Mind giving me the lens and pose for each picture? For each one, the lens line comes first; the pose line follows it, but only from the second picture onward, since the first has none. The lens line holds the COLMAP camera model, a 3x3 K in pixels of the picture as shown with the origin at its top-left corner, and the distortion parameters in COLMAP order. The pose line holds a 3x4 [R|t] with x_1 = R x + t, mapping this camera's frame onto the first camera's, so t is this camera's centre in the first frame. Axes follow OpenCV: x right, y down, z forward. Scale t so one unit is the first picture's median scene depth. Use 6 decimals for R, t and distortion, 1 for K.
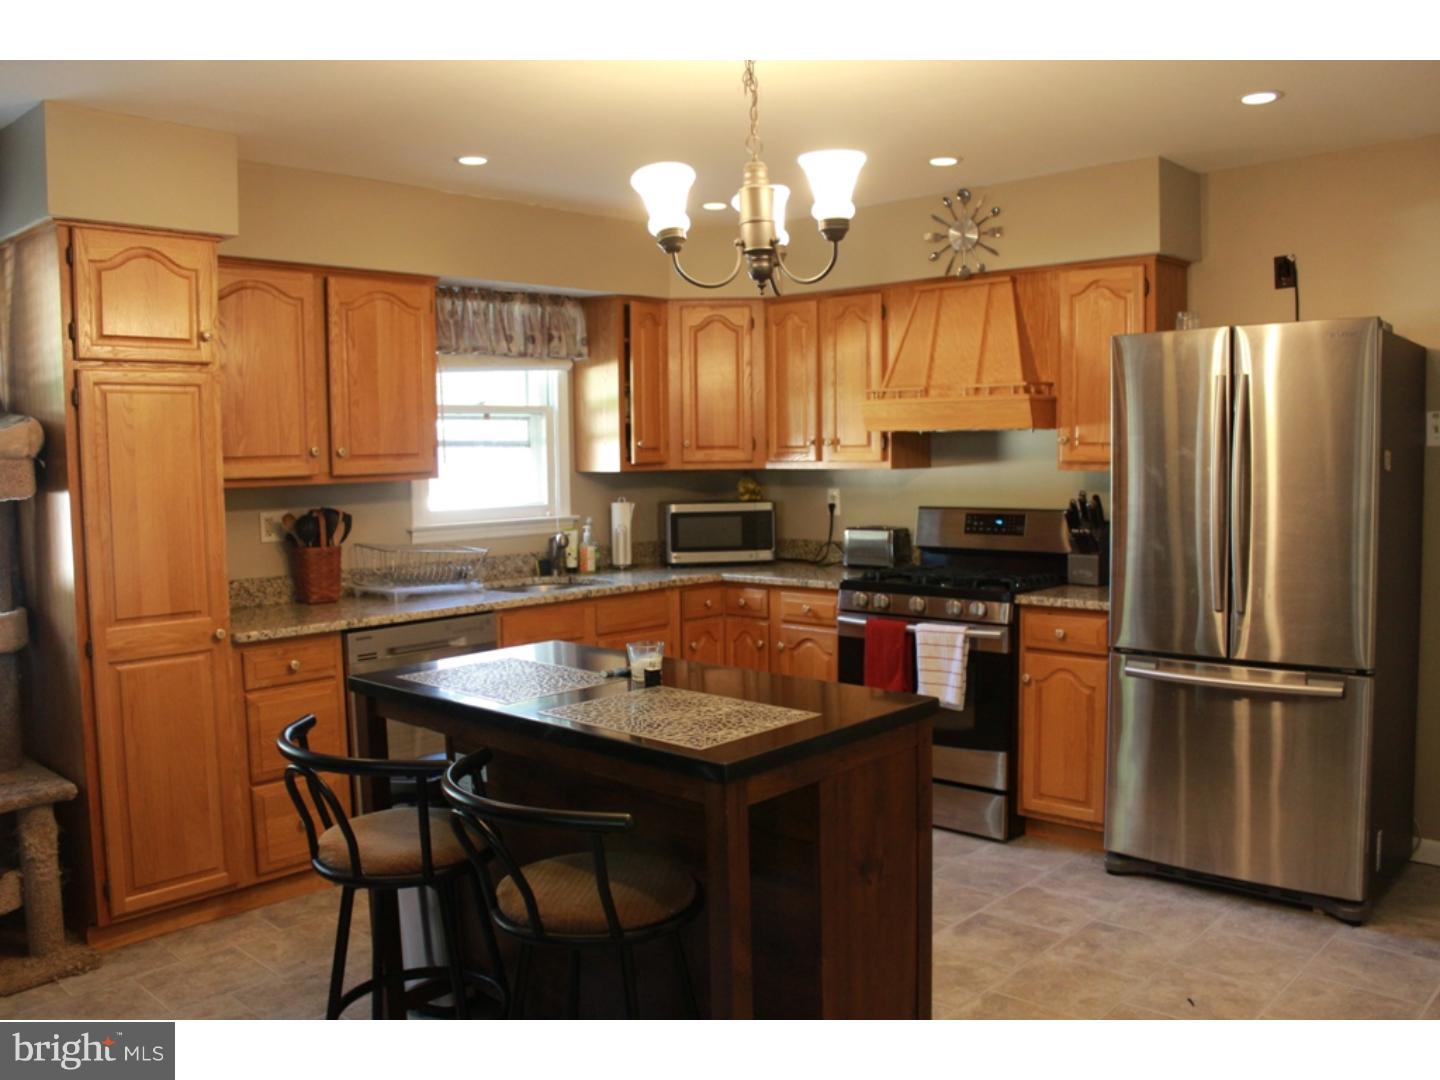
lens RADIAL K [[1175.5, 0, 720.0], [0, 1175.5, 540.0], [0, 0, 1]] dist [-0.100939, -0.001211]
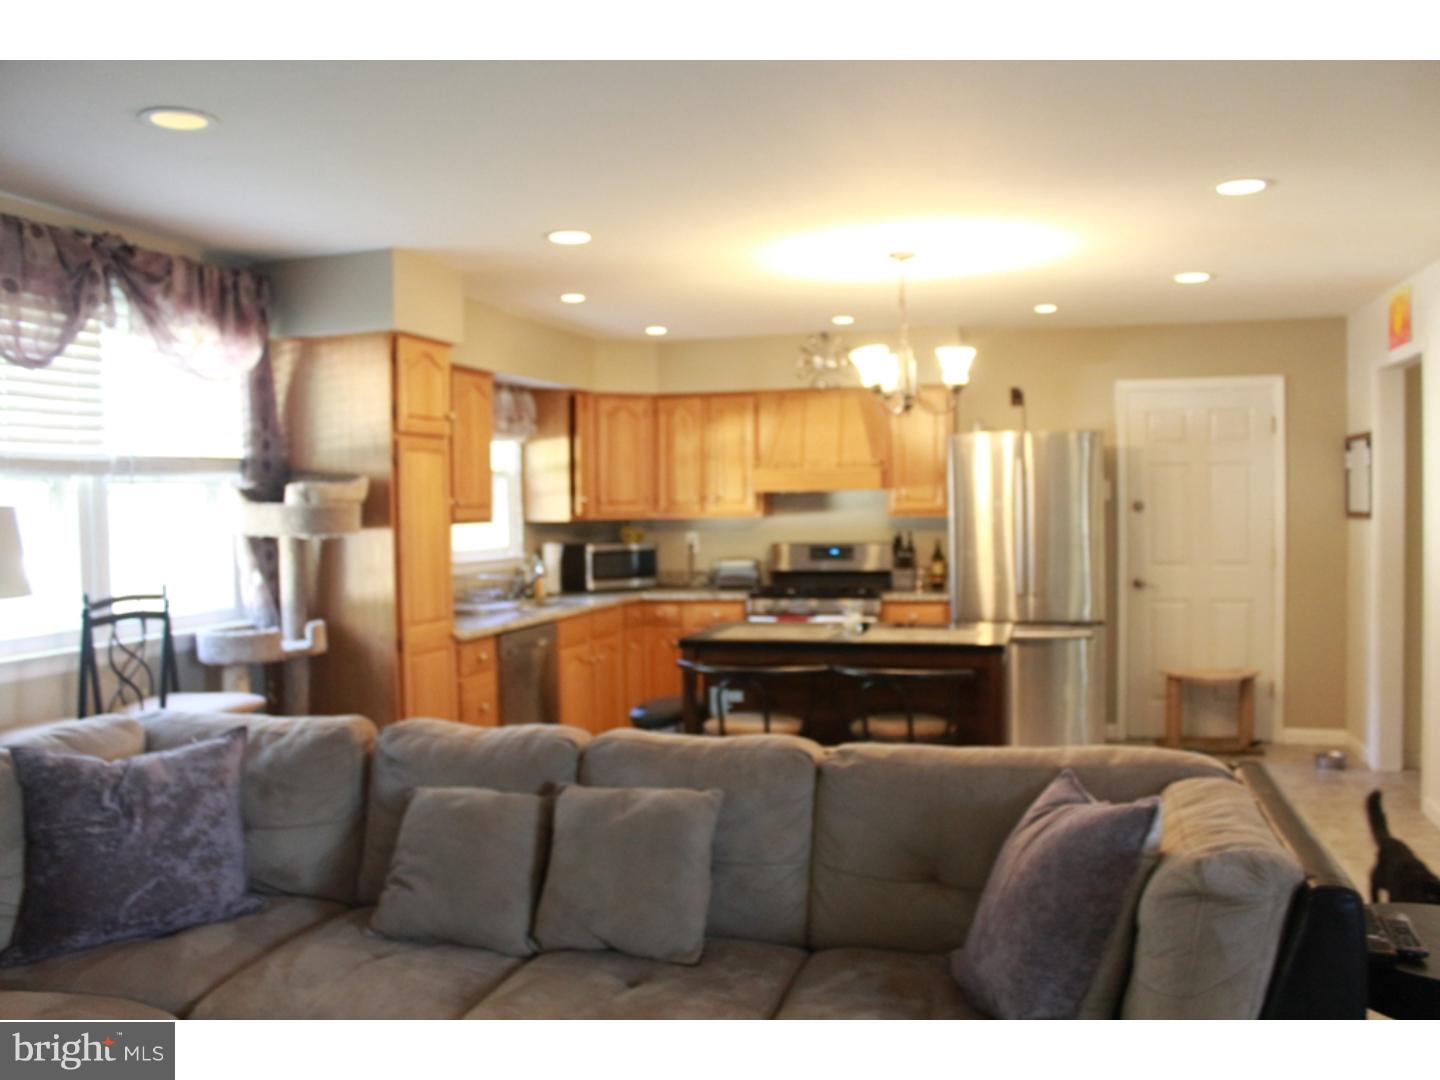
lens RADIAL K [[1175.5, 0, 720.0], [0, 1175.5, 540.0], [0, 0, 1]] dist [-0.100939, -0.001211]
pose [[0.894118, -0.013400, 0.447630, -0.550047], [0.038852, 0.998105, -0.047727, 0.035070], [-0.446142, 0.060065, 0.892944, -0.275516]]
